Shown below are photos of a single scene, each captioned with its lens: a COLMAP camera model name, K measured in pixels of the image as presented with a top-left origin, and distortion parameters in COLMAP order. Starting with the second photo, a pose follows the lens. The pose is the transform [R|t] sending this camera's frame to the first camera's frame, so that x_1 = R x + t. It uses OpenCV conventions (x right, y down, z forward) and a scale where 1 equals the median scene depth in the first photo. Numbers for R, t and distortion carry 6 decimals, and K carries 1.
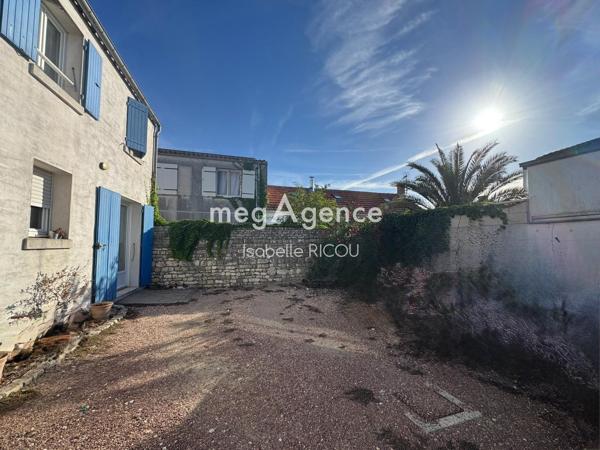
lens RADIAL K [[265.7, 0, 300.0], [0, 265.7, 225.0], [0, 0, 1]] dist [-0.001945, -0.000600]
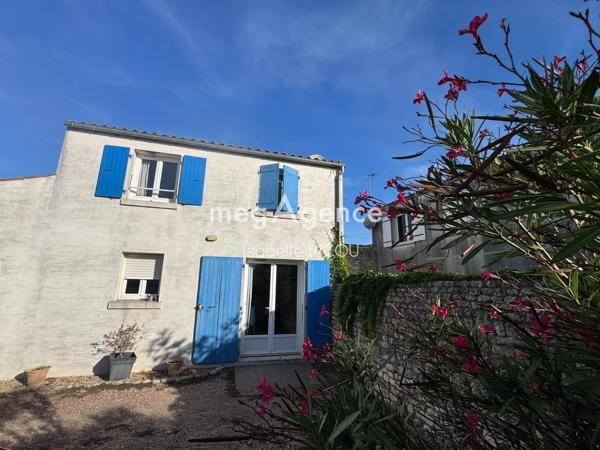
lens RADIAL K [[265.7, 0, 300.0], [0, 265.7, 225.0], [0, 0, 1]] dist [-0.001945, -0.000600]
pose [[0.036009, -0.227755, -0.973052, 0.534419], [0.049401, 0.972899, -0.225891, 0.012754], [0.998130, -0.039936, 0.046285, 1.567649]]
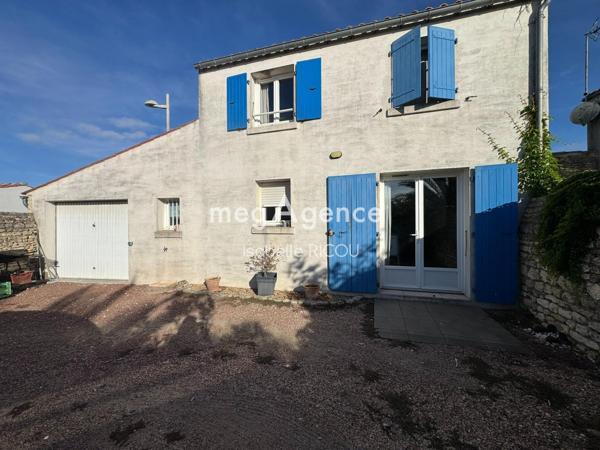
lens RADIAL K [[239.2, 0, 300.0], [0, 239.2, 225.0], [0, 0, 1]] dist [-0.000445, -0.000212]
pose [[-0.507663, 0.004746, -0.861542, 0.144018], [0.063492, 0.997472, -0.031918, 0.079099], [0.859213, -0.070905, -0.506681, 1.546040]]
